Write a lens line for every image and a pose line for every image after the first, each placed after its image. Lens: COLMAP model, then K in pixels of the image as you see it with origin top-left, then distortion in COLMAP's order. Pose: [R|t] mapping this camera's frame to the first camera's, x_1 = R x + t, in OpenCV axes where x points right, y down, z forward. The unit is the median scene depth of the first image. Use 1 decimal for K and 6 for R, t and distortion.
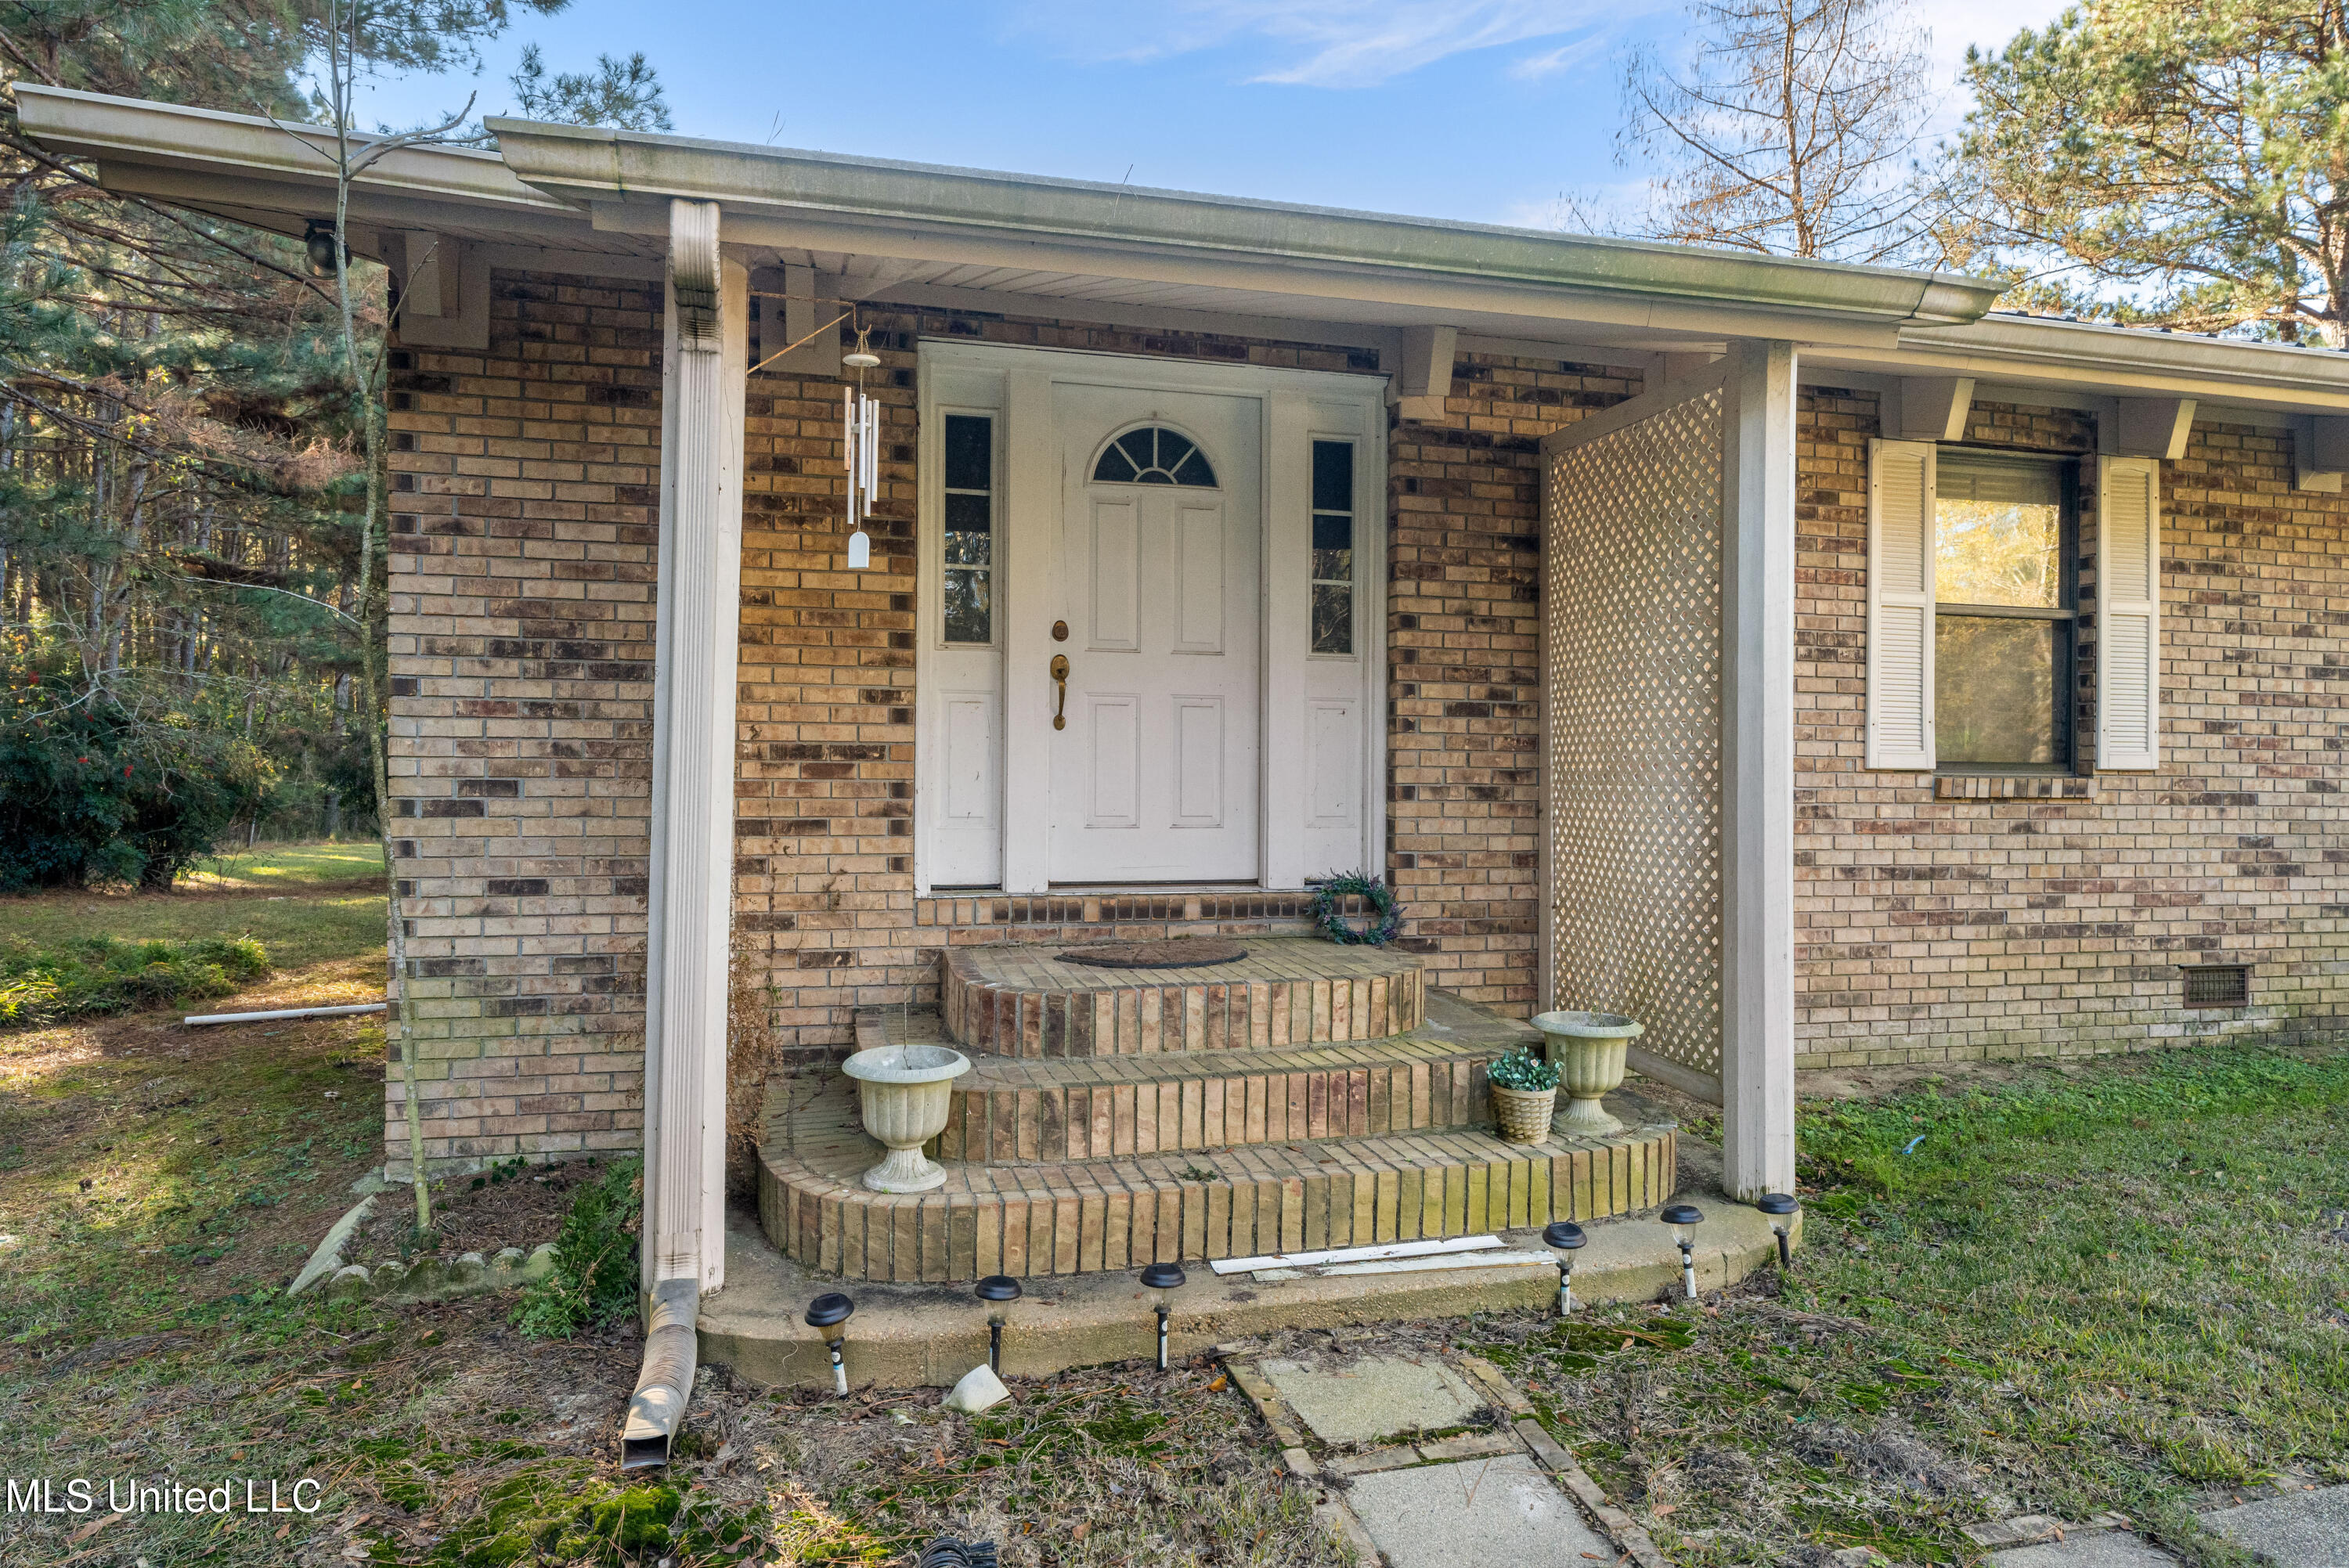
lens RADIAL K [[1427.8, 0, 1172.8], [0, 1427.8, 777.7], [0, 0, 1]] dist [-0.005857, 0.000267]
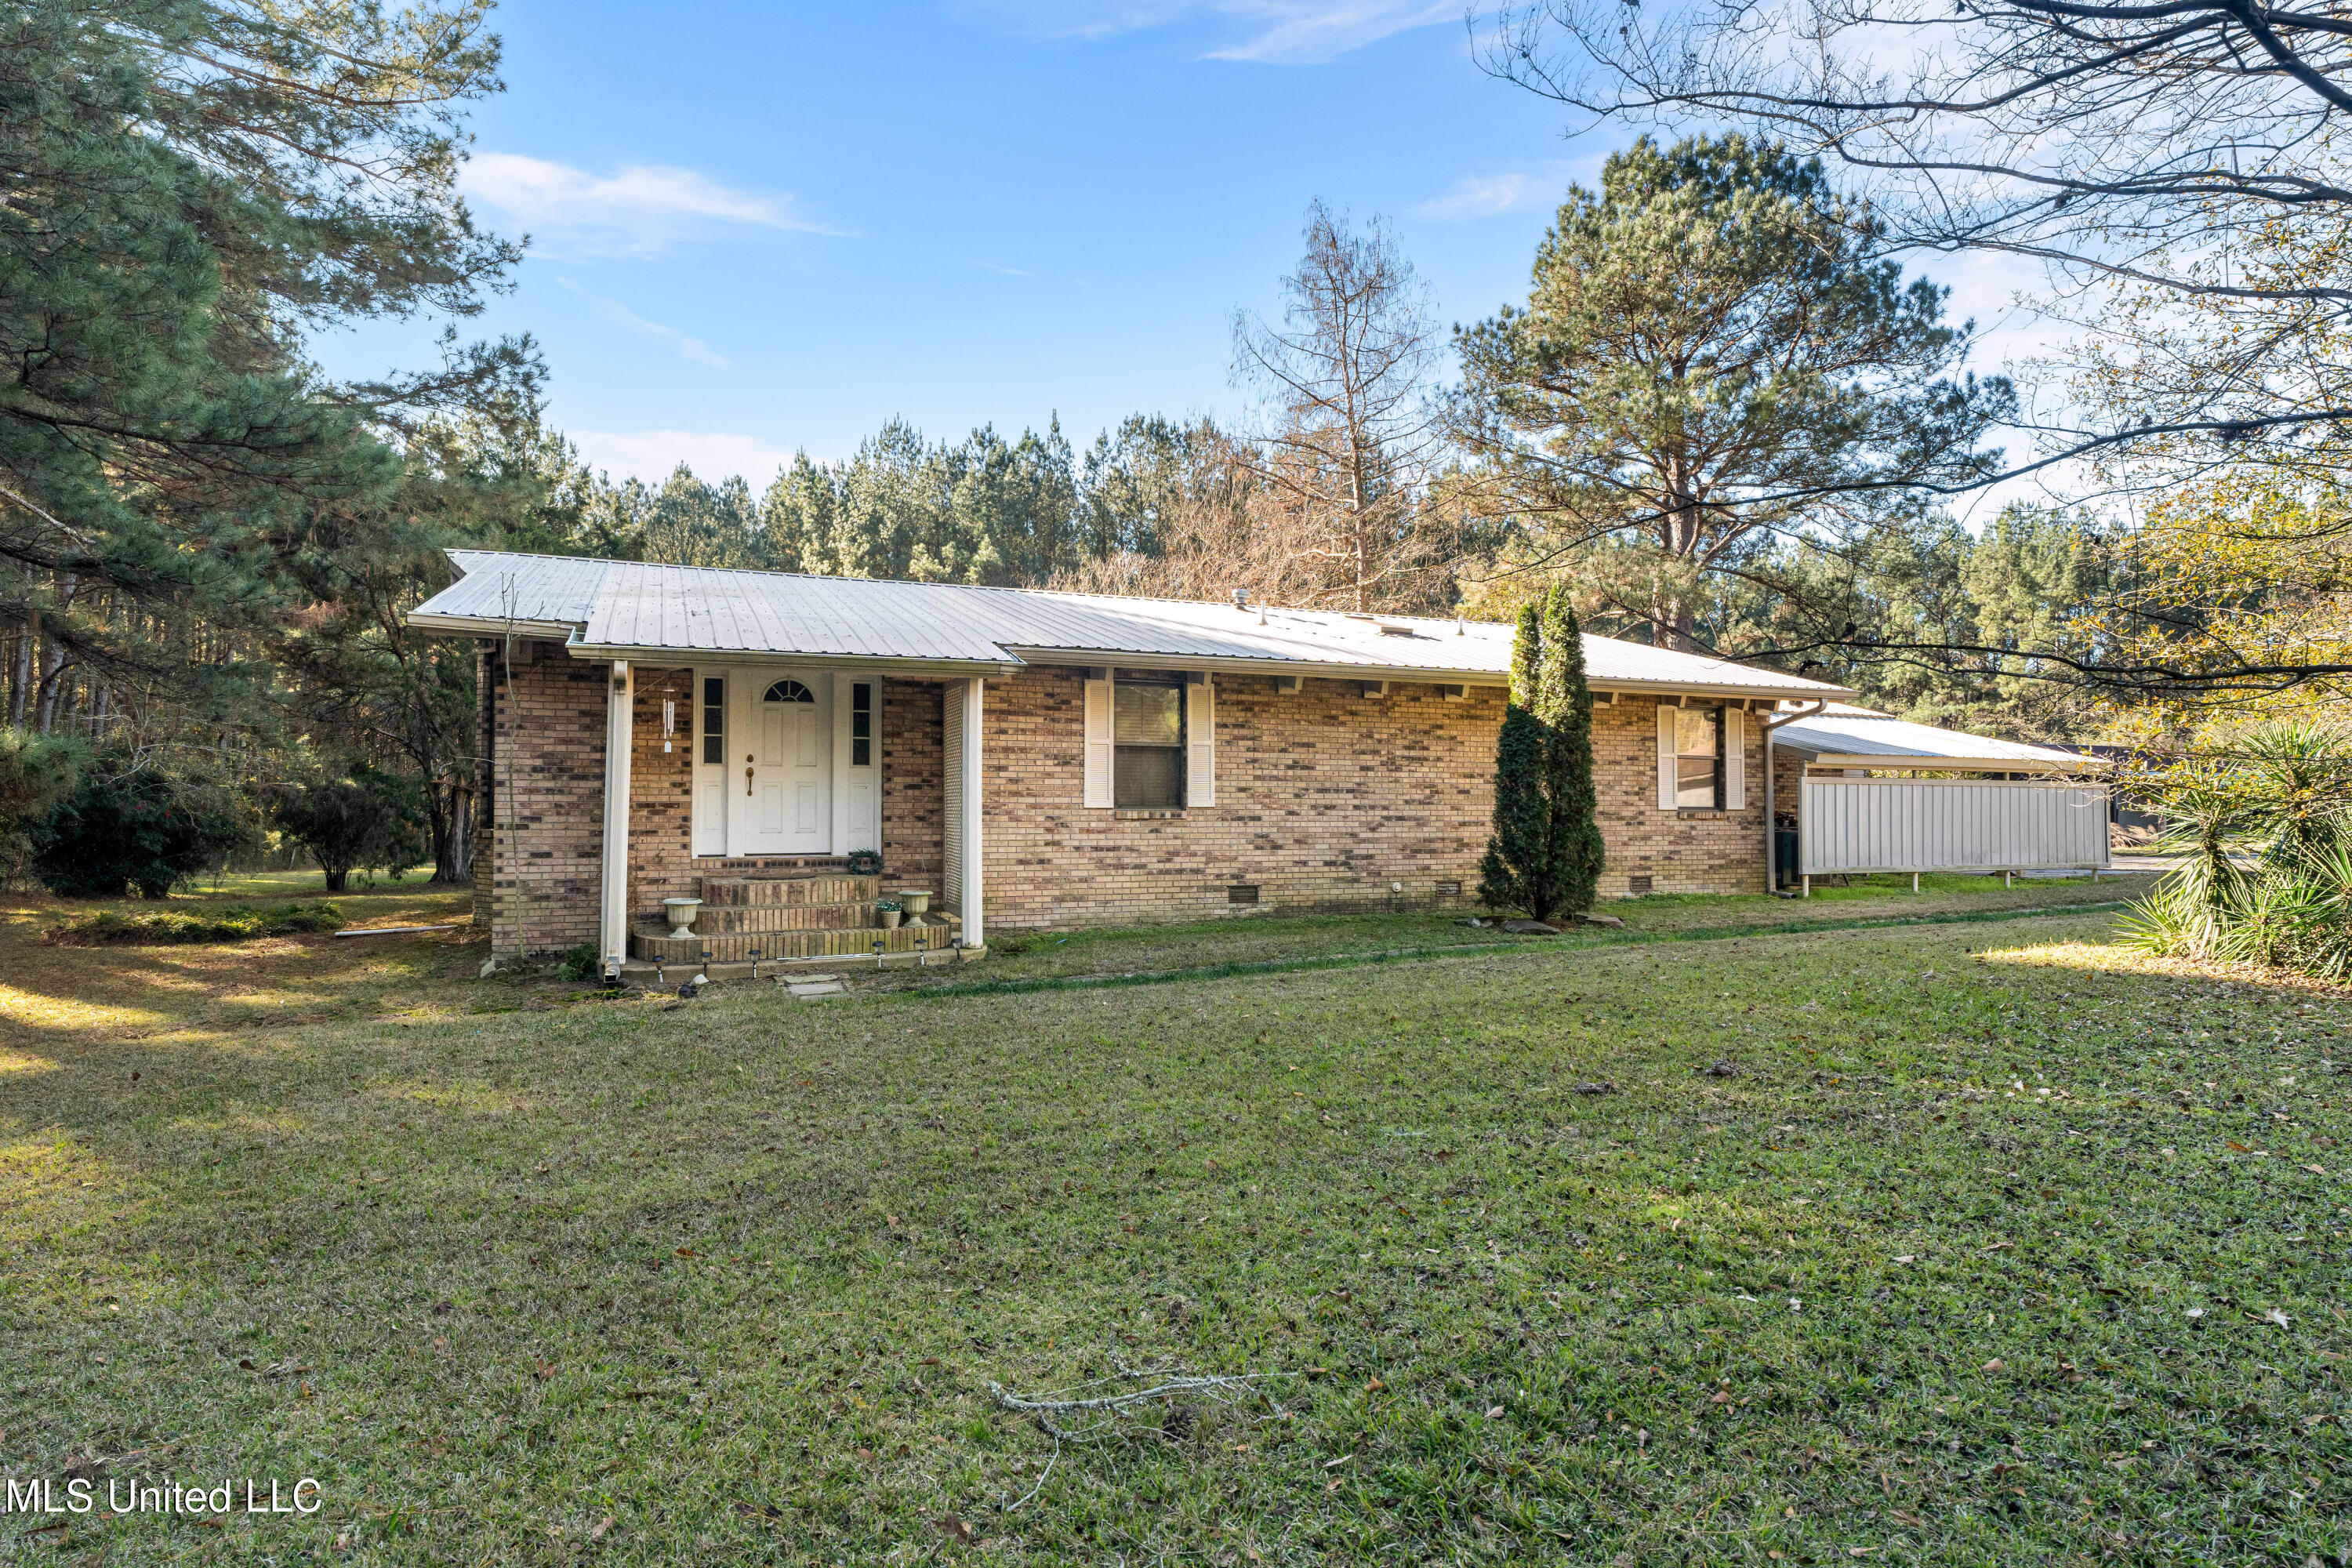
lens RADIAL K [[1270.5, 0, 1179.7], [0, 1270.5, 774.3], [0, 0, 1]] dist [-0.016239, 0.000452]
pose [[0.988146, -0.003840, 0.153471, 0.347429], [0.008272, 0.999567, -0.028250, -0.000597], [-0.153296, 0.029185, 0.987749, -1.442899]]
